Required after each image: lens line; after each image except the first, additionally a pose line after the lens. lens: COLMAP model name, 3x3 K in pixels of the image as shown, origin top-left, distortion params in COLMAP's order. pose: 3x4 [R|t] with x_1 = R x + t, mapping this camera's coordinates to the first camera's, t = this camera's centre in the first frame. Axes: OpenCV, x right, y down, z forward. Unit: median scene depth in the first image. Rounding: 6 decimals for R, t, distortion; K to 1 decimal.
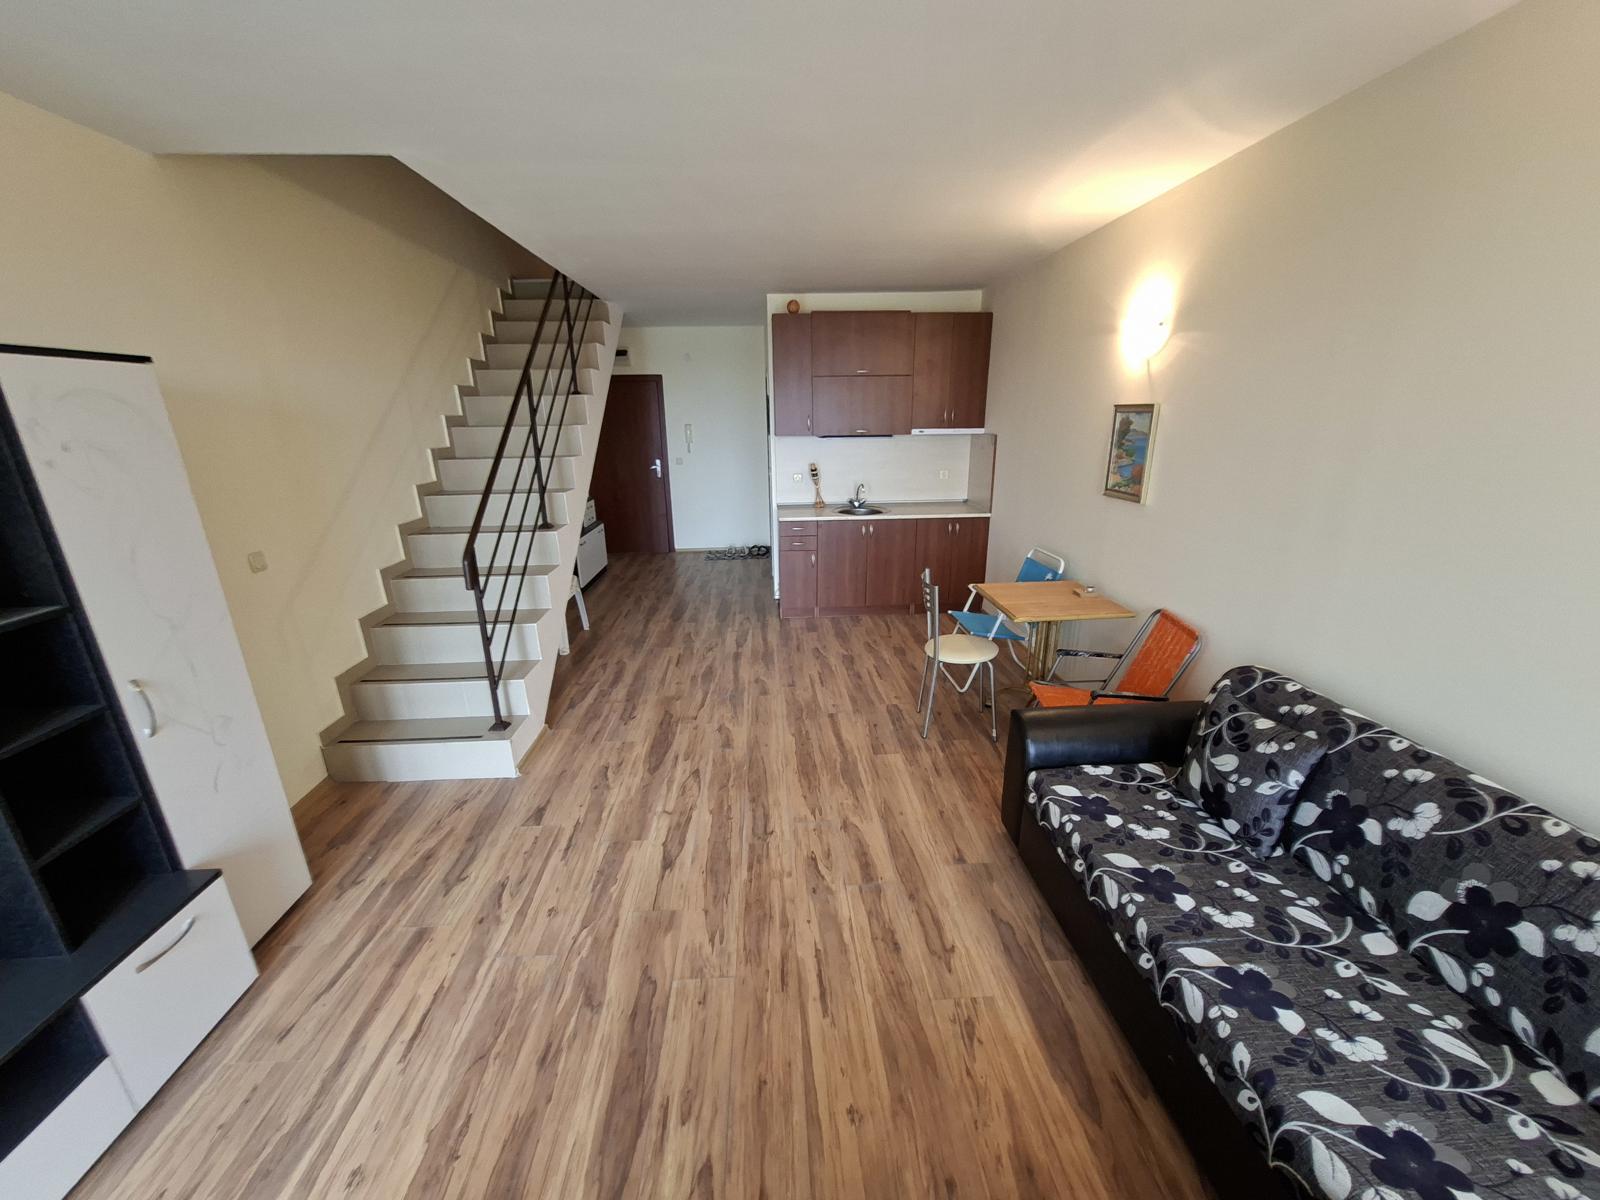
lens RADIAL K [[629.3, 0, 798.1], [0, 629.3, 618.5], [0, 0, 1]] dist [-0.014987, 0.008495]
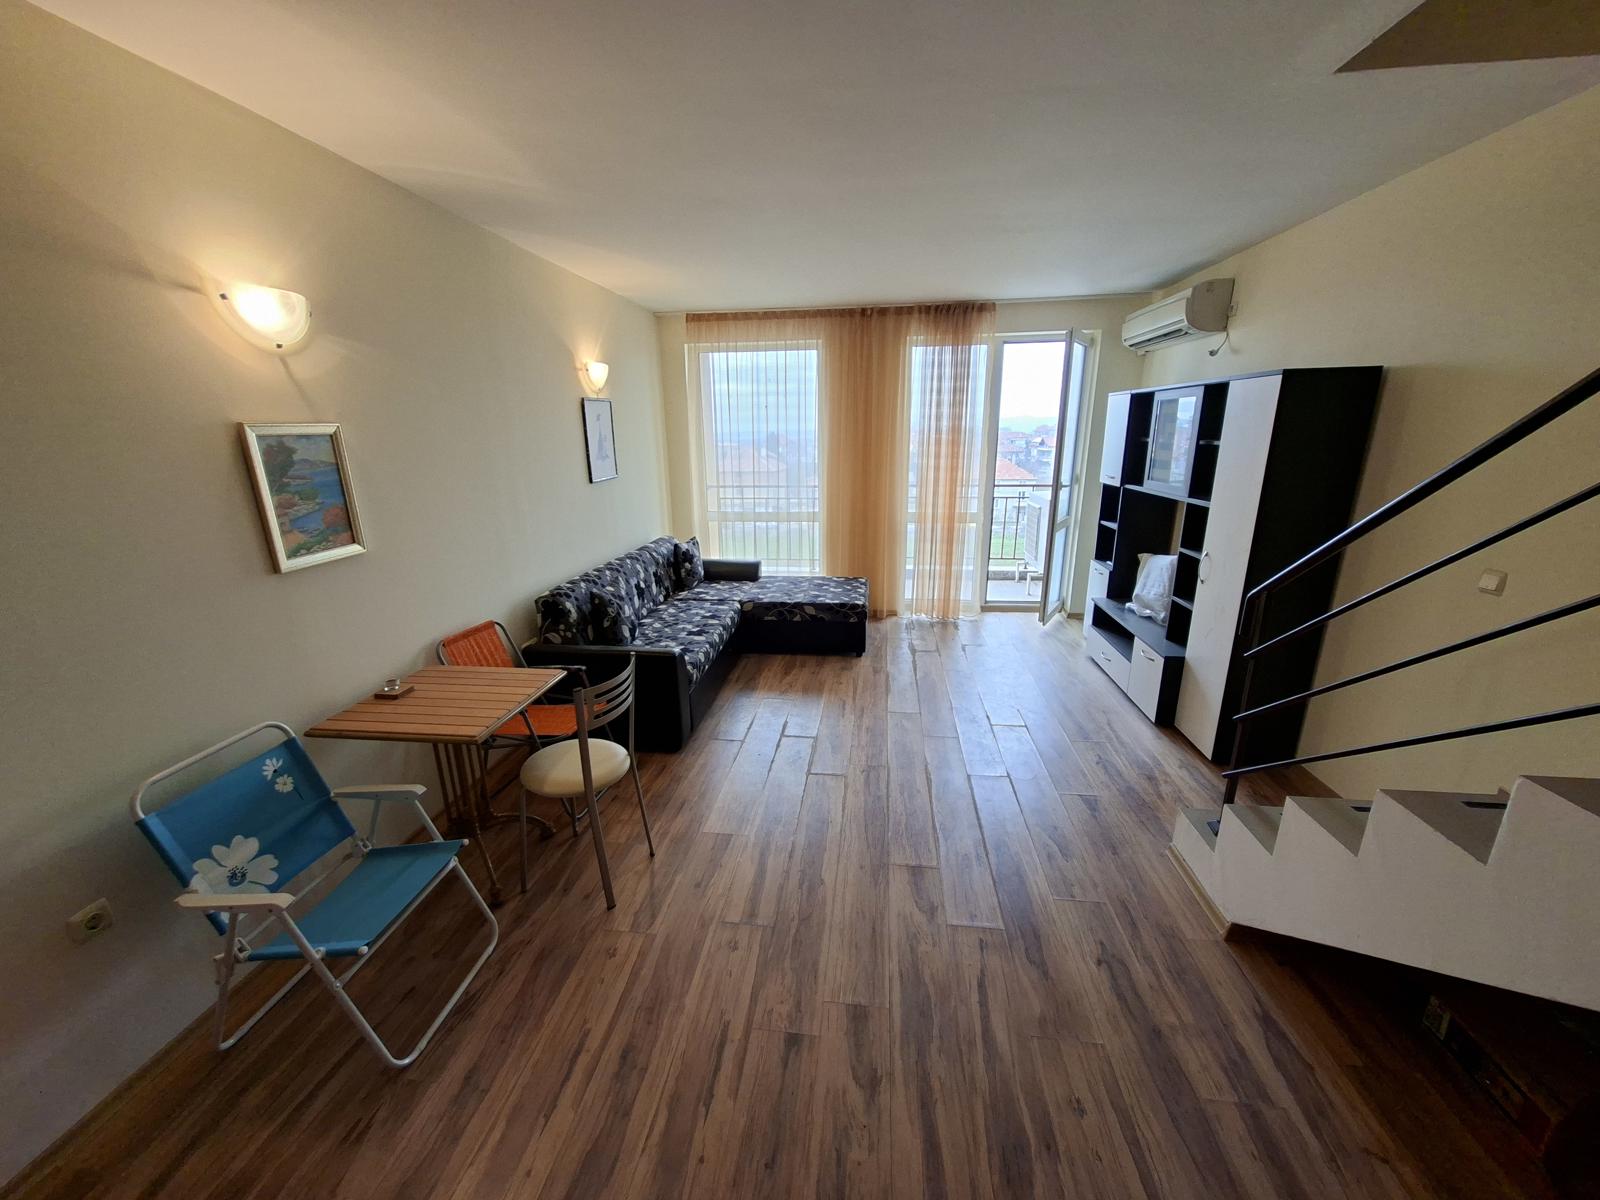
lens RADIAL K [[629.3, 0, 798.1], [0, 629.3, 618.5], [0, 0, 1]] dist [-0.014987, 0.008495]
pose [[-0.982613, -0.025814, 0.183864, -0.132459], [0.085159, 0.817321, 0.569855, -0.586771], [-0.164986, 0.575604, -0.800912, 1.818170]]
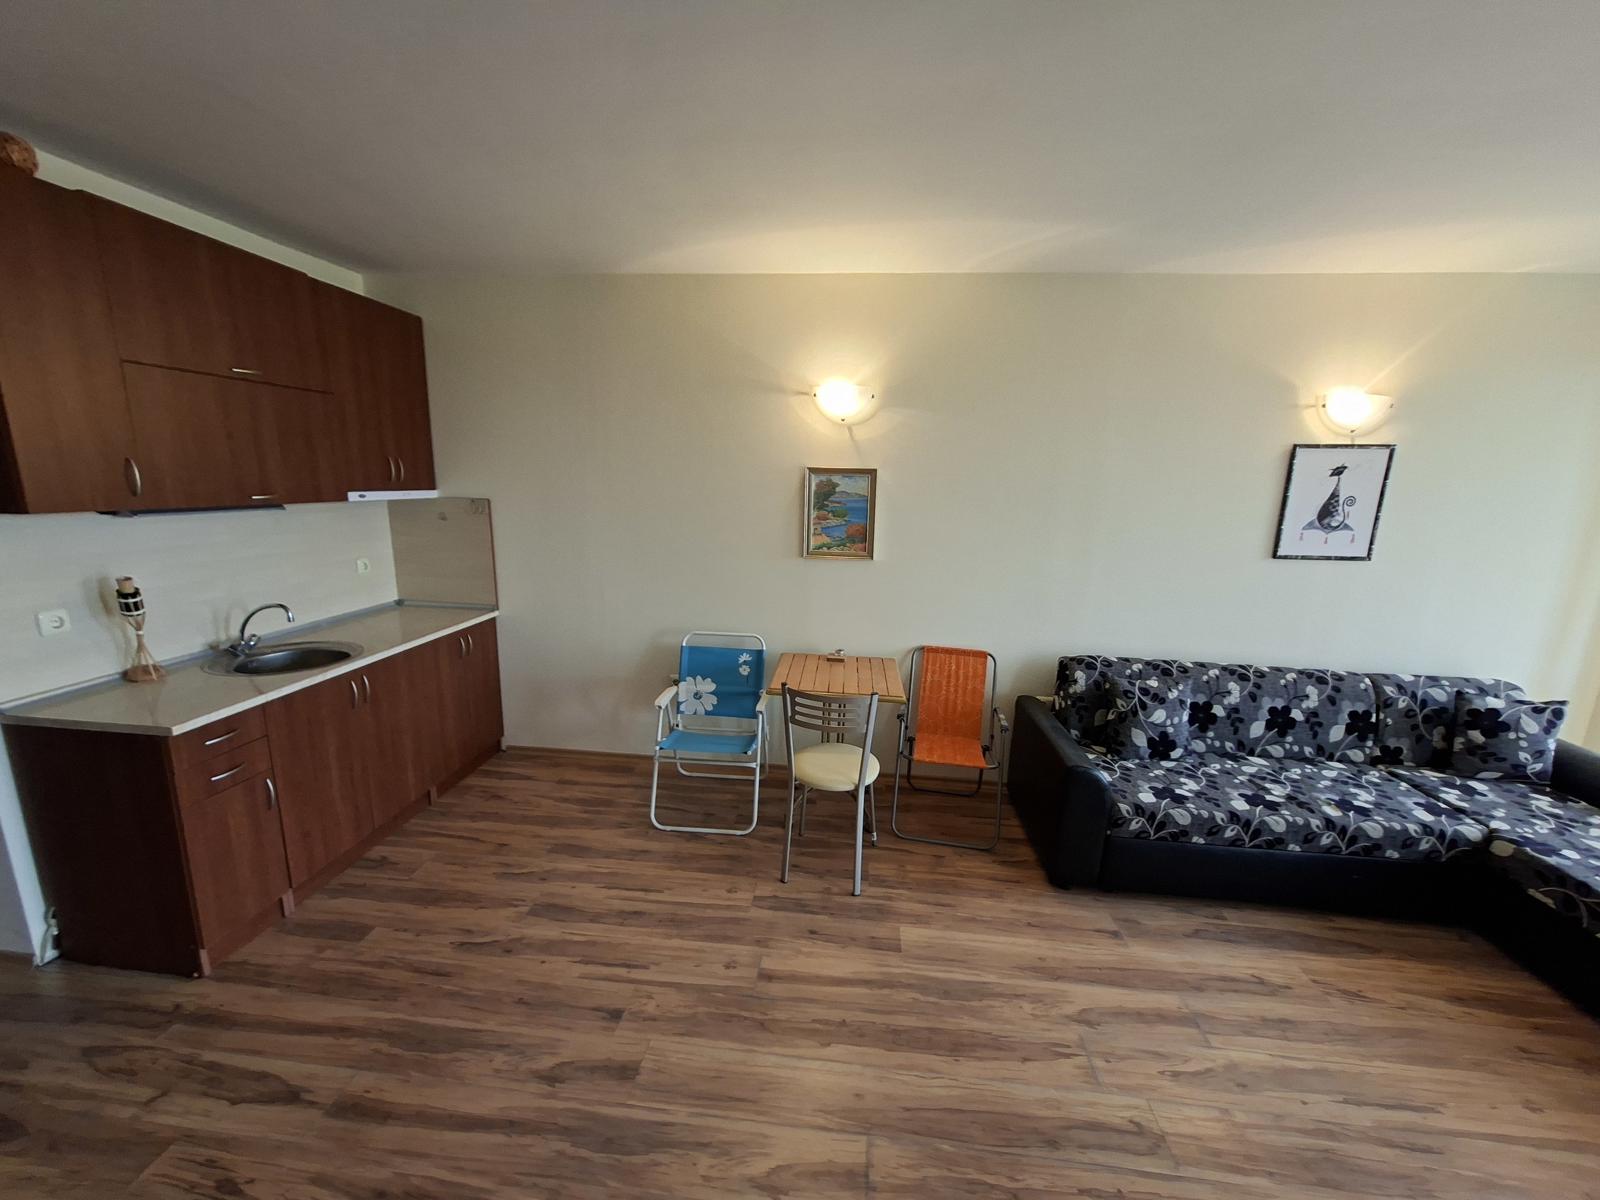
lens RADIAL K [[623.5, 0, 796.1], [0, 623.5, 625.5], [0, 0, 1]] dist [-0.013793, 0.006627]
pose [[0.159007, -0.207596, 0.965205, -0.592683], [0.284492, 0.945809, 0.156557, -0.323708], [-0.945400, 0.249699, 0.209450, 1.072849]]
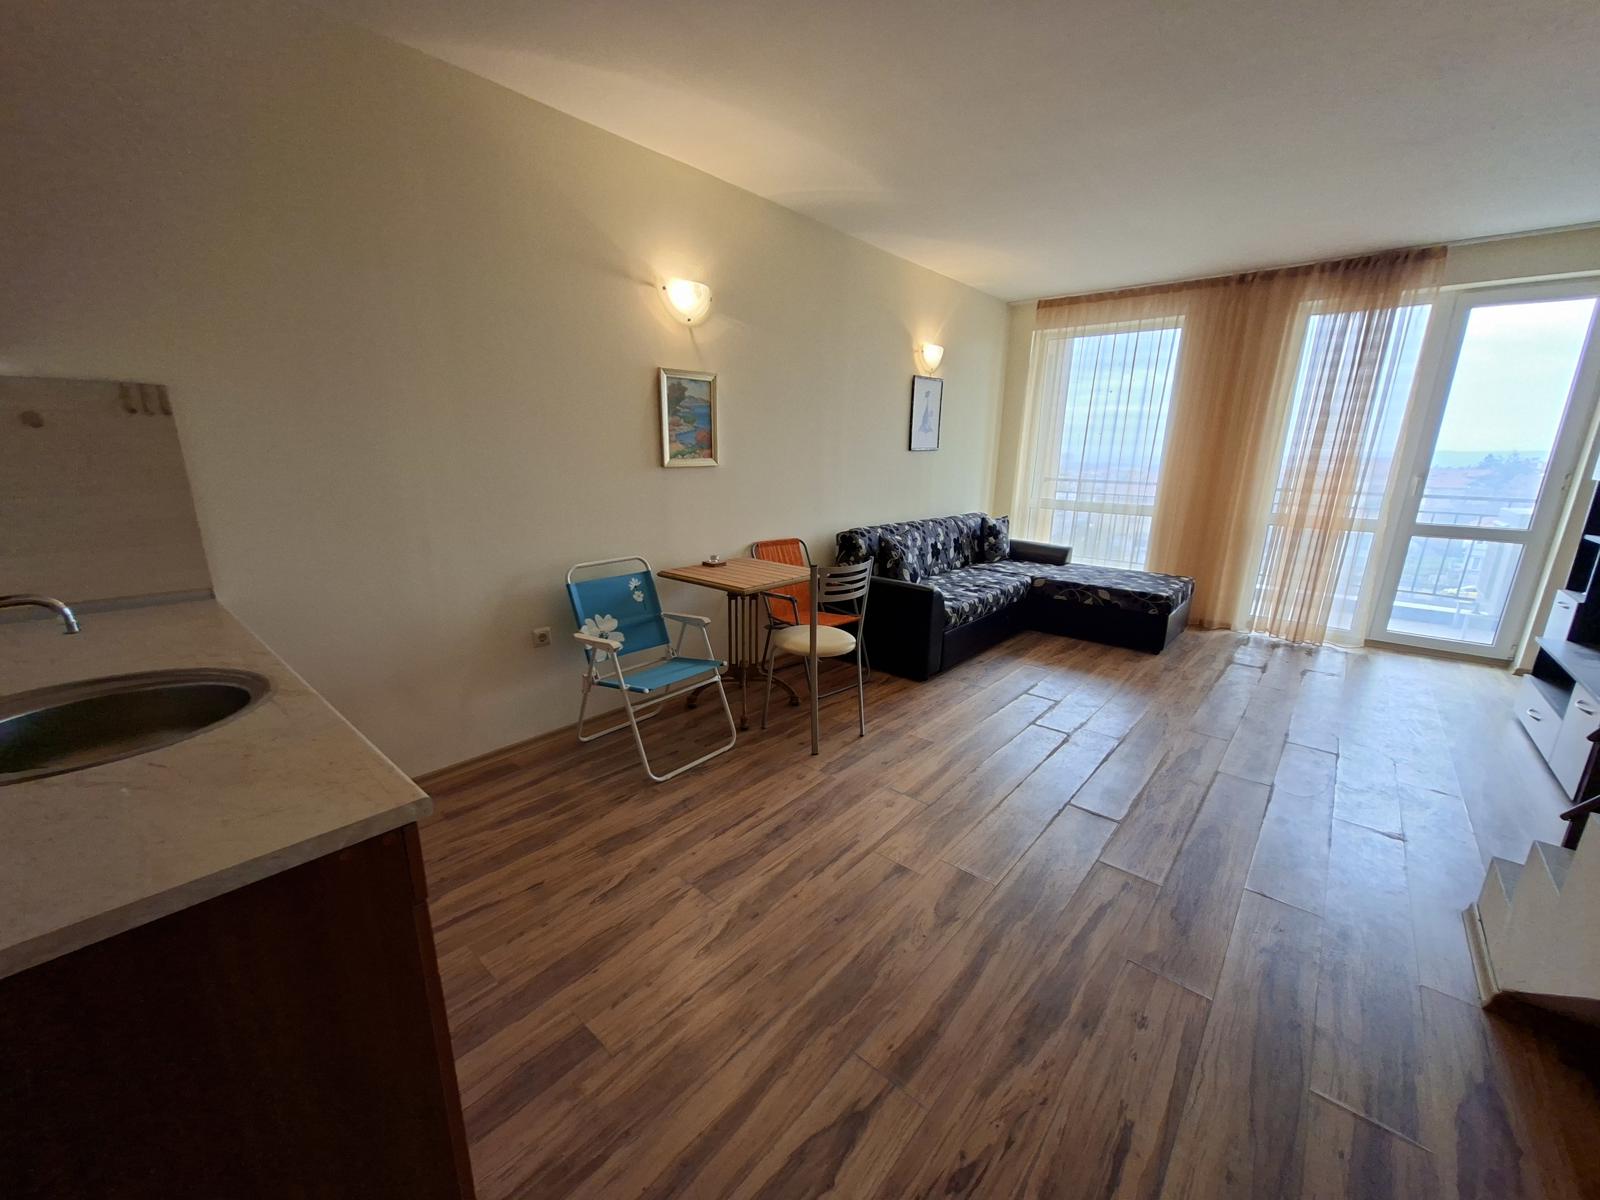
lens RADIAL K [[629.3, 0, 798.1], [0, 629.3, 618.5], [0, 0, 1]] dist [-0.014987, 0.008495]
pose [[-0.715600, -0.177290, 0.675637, -0.397346], [0.219019, 0.861527, 0.458042, -0.491996], [-0.663286, 0.475752, -0.577678, 1.929726]]
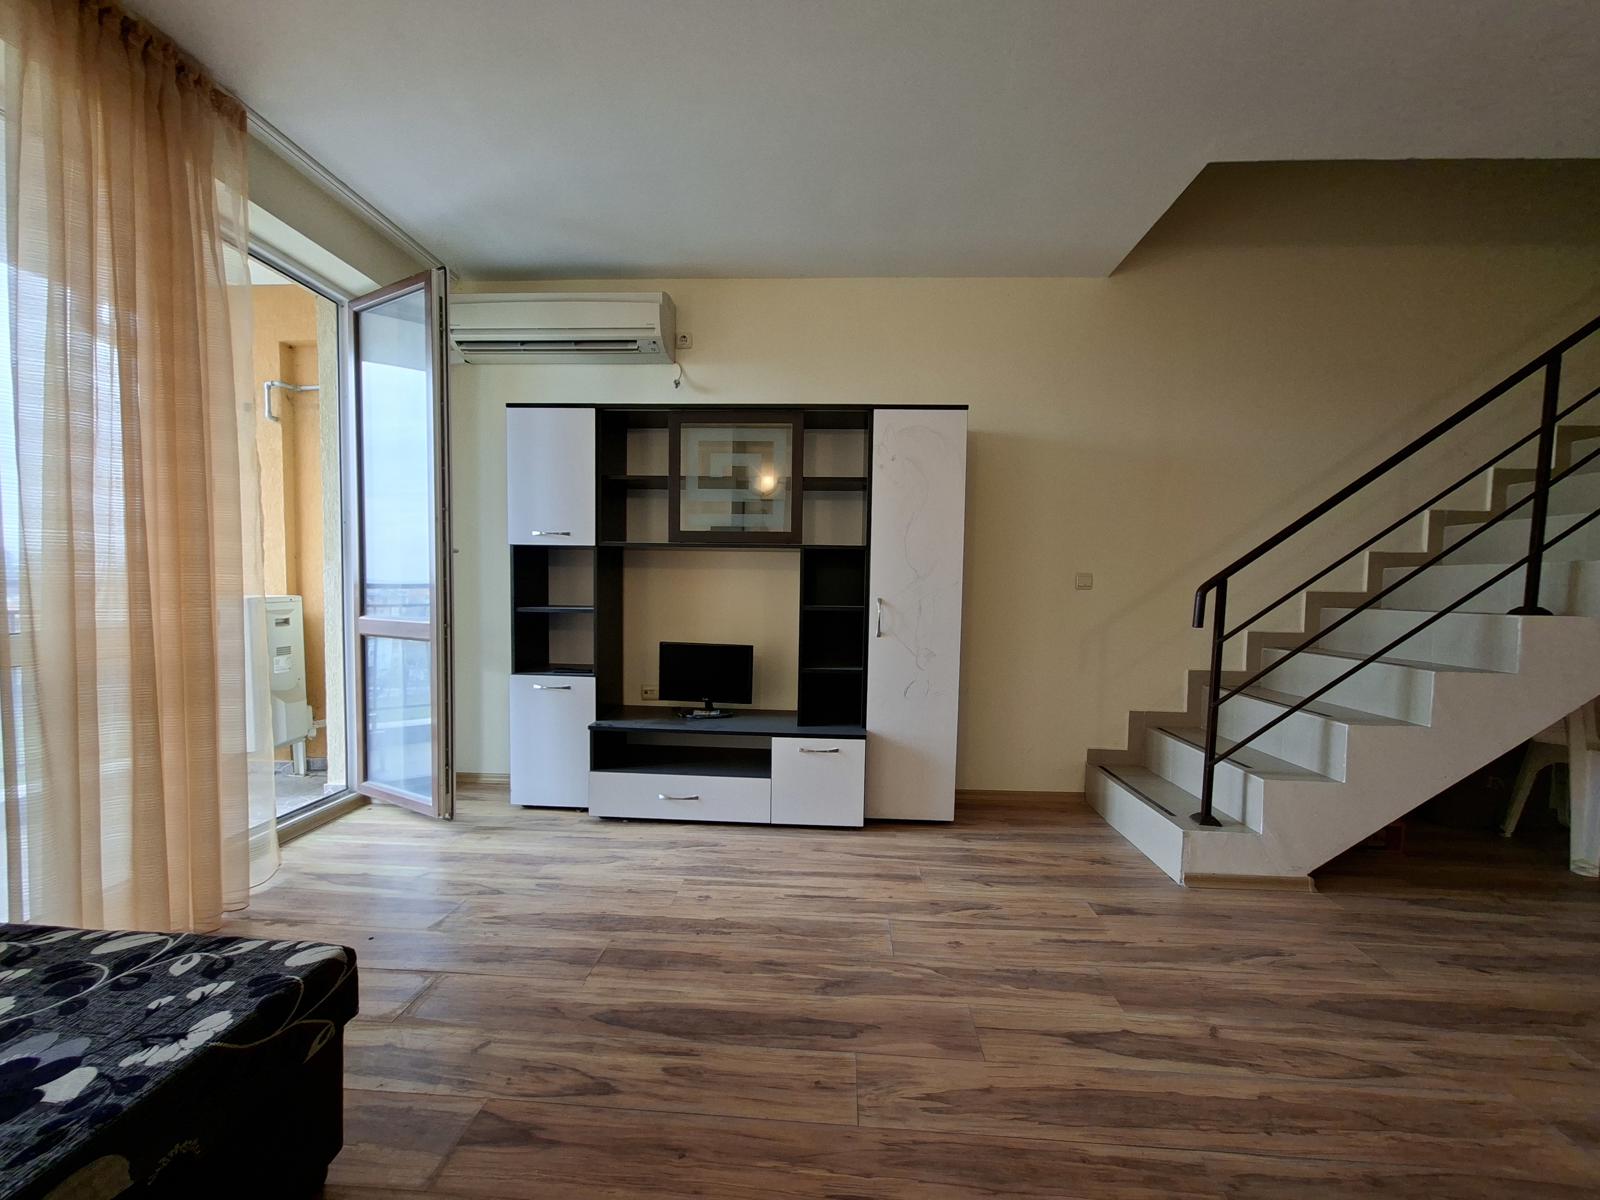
lens RADIAL K [[629.3, 0, 798.1], [0, 629.3, 618.5], [0, 0, 1]] dist [-0.014987, 0.008495]
pose [[-0.117569, 0.061539, -0.991156, 0.376378], [-0.330075, 0.938911, 0.097448, 0.038146], [0.936604, 0.338613, -0.090074, 0.622564]]
